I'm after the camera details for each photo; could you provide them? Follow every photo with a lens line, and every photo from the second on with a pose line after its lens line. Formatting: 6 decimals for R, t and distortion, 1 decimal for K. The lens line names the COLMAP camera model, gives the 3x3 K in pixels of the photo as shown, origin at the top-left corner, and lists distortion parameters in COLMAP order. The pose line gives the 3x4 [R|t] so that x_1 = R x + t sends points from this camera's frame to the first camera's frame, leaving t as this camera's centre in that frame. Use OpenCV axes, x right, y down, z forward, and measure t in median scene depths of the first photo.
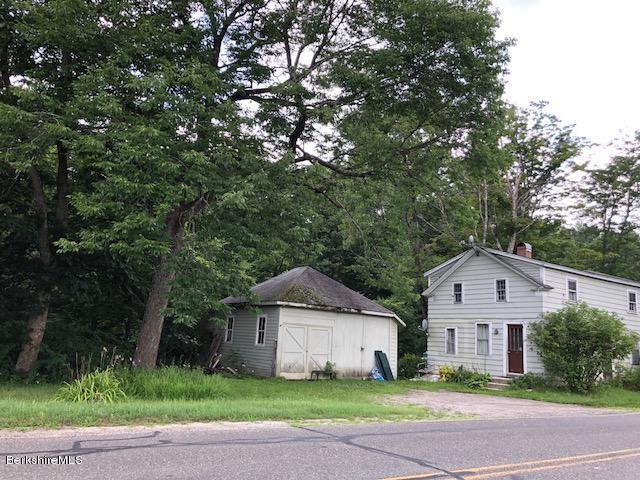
lens RADIAL K [[523.8, 0, 320.0], [0, 523.8, 240.0], [0, 0, 1]] dist [0.001825, 0.003420]
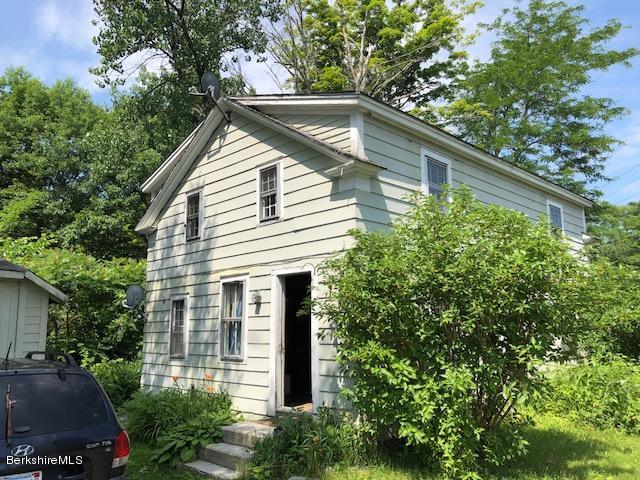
lens RADIAL K [[523.8, 0, 320.0], [0, 523.8, 240.0], [0, 0, 1]] dist [0.001825, 0.003420]
pose [[0.981086, -0.046818, 0.187823, 0.306406], [0.039882, 0.998382, 0.040541, 0.115781], [-0.189417, -0.032284, 0.981366, 0.605487]]
